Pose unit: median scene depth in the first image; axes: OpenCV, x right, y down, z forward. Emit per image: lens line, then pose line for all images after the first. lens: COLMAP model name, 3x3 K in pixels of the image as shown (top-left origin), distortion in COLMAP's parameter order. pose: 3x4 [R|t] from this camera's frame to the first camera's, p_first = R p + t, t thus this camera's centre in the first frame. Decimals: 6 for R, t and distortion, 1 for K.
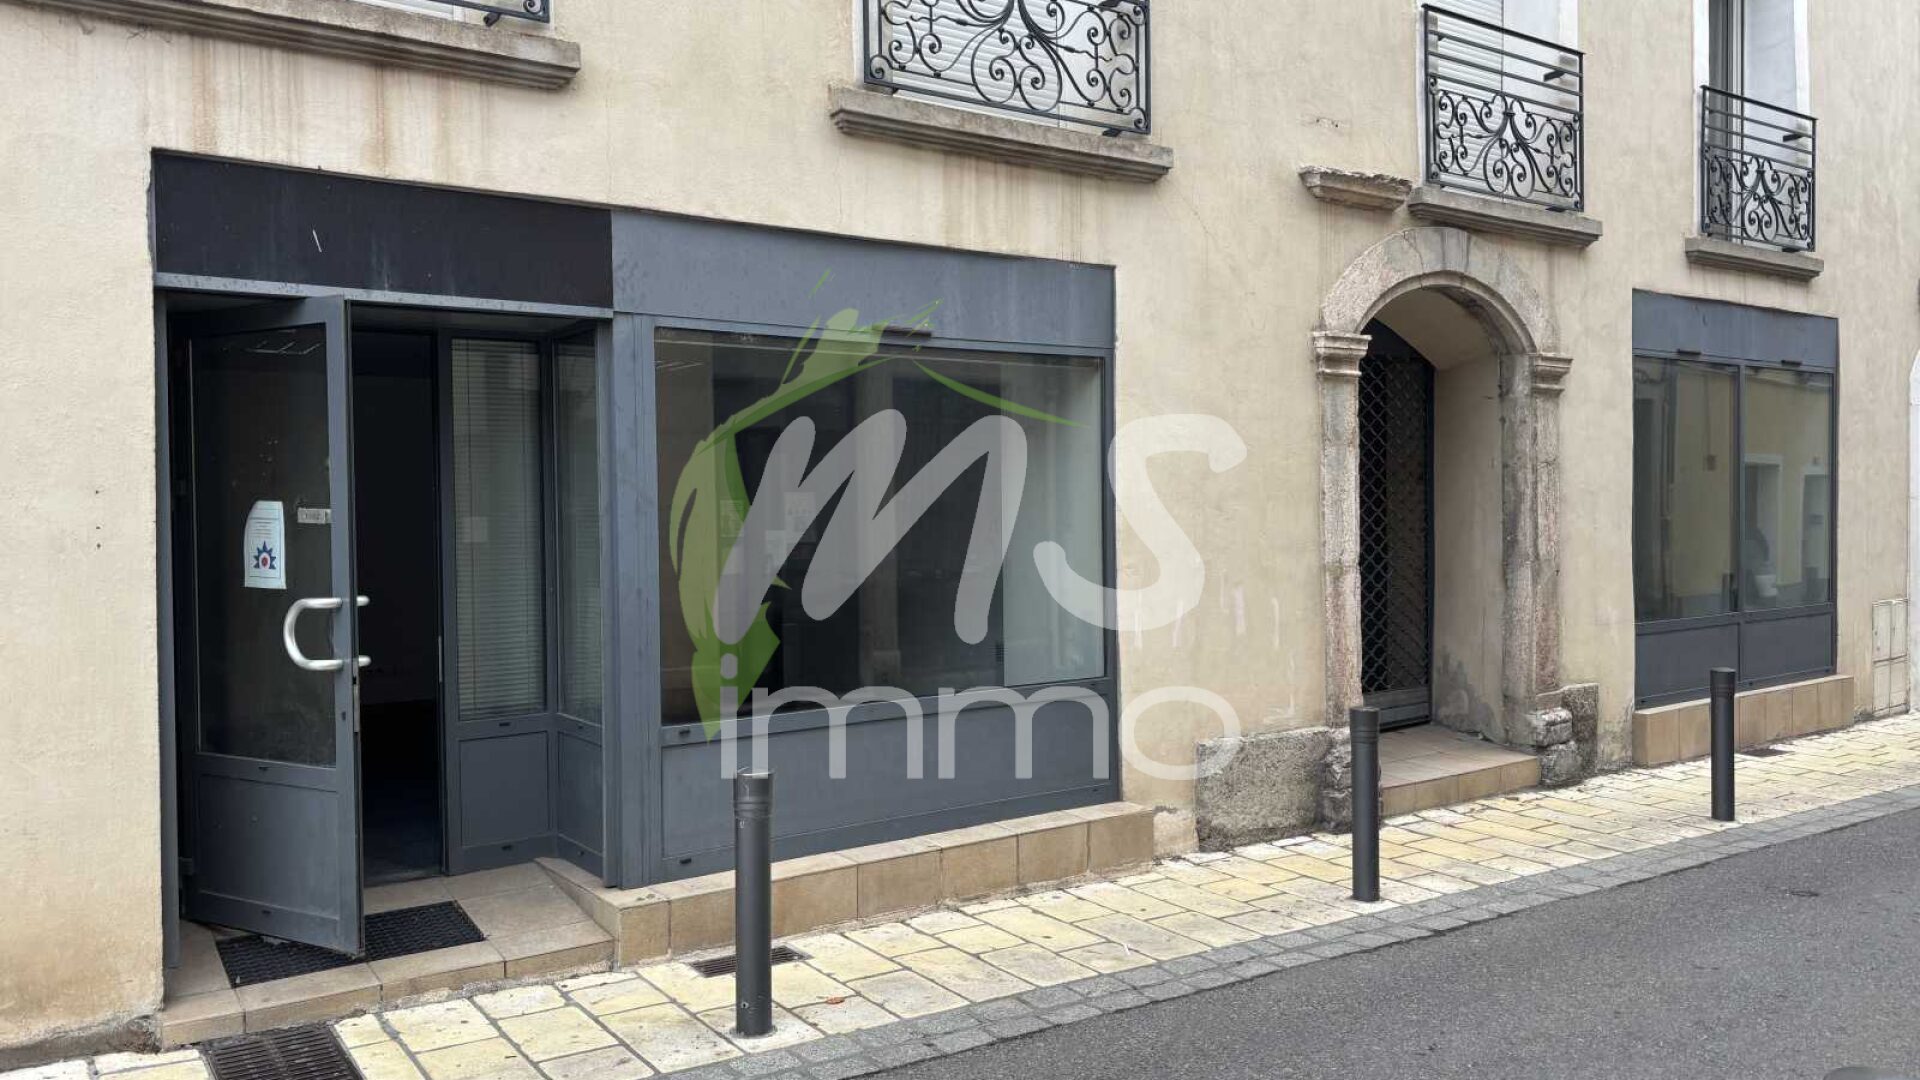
lens RADIAL K [[1346.1, 0, 906.4], [0, 1346.1, 536.5], [0, 0, 1]] dist [0.065206, -0.001737]
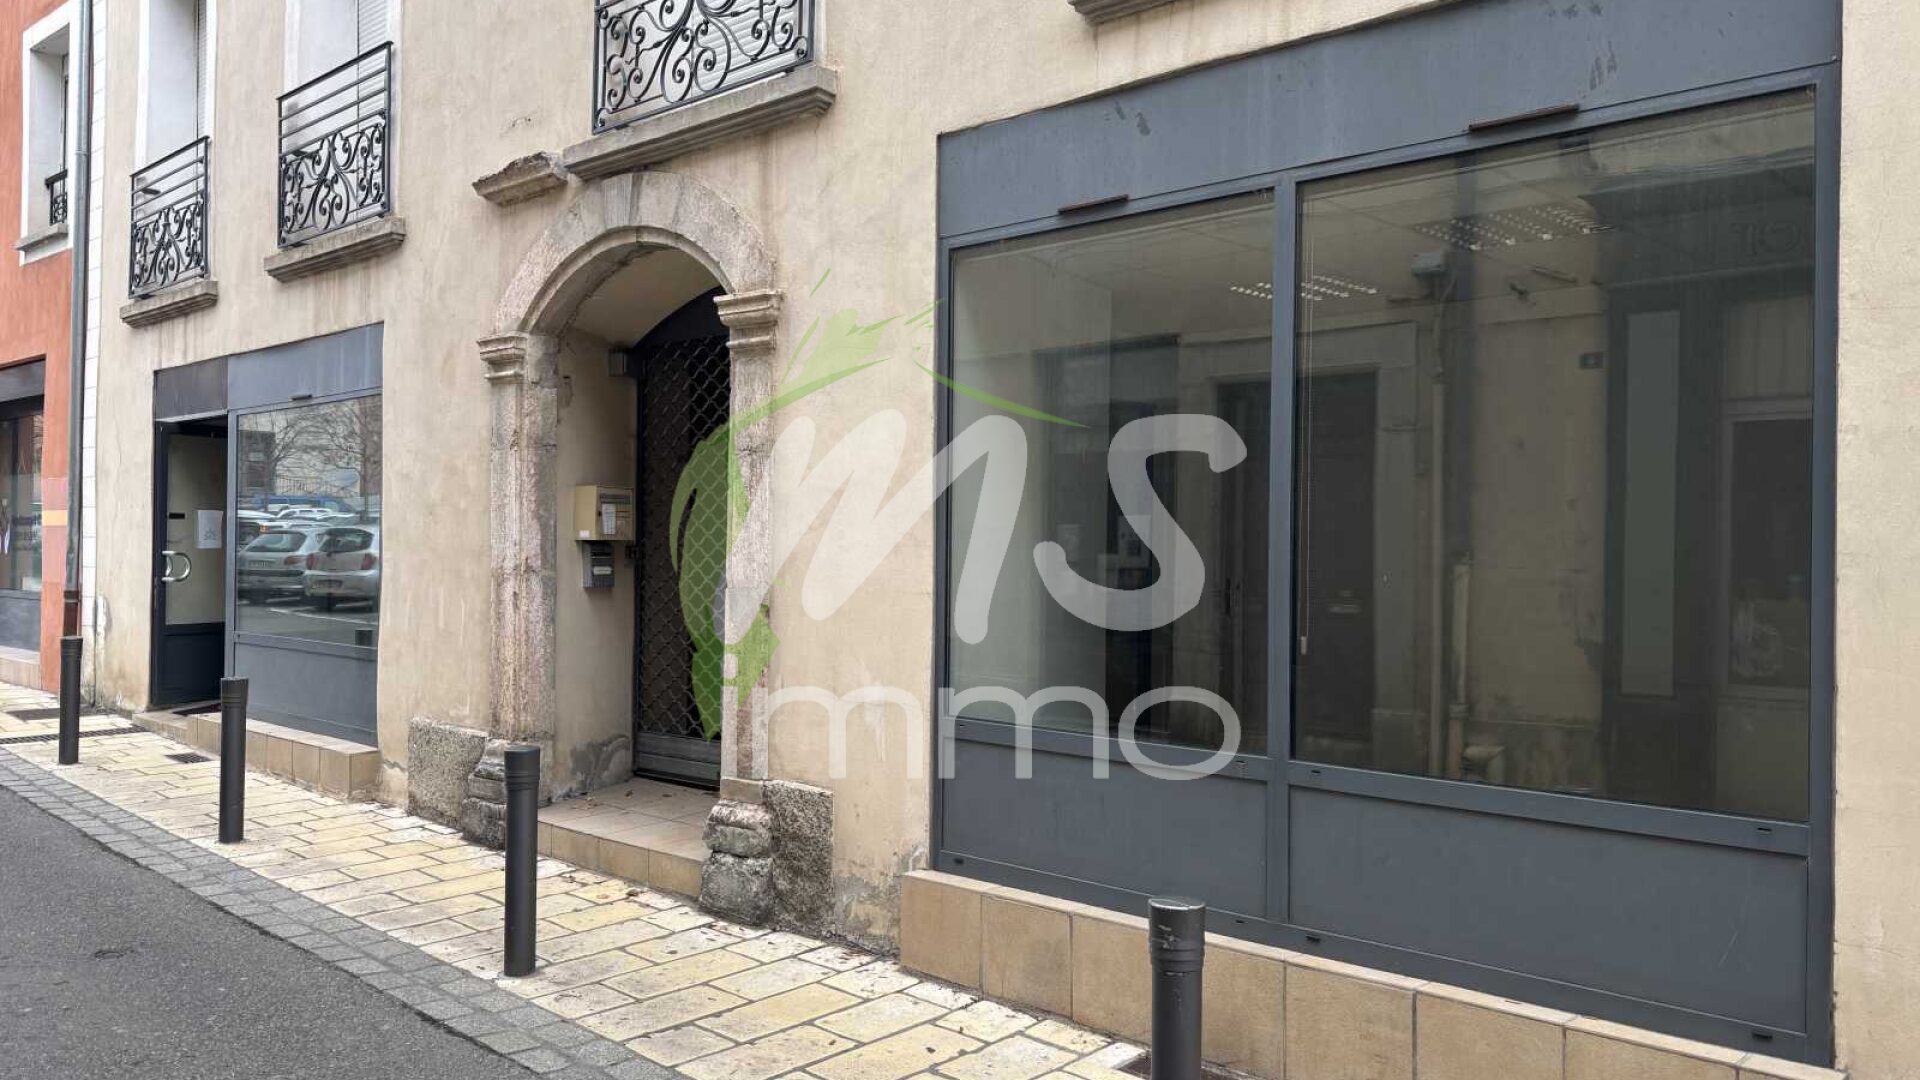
lens RADIAL K [[1346.1, 0, 906.4], [0, 1346.1, 536.5], [0, 0, 1]] dist [0.065206, -0.001737]
pose [[0.222831, 0.008736, -0.974818, 1.233325], [-0.031965, 0.999488, 0.001651, -0.014159], [0.974333, 0.030792, 0.222996, 0.985550]]
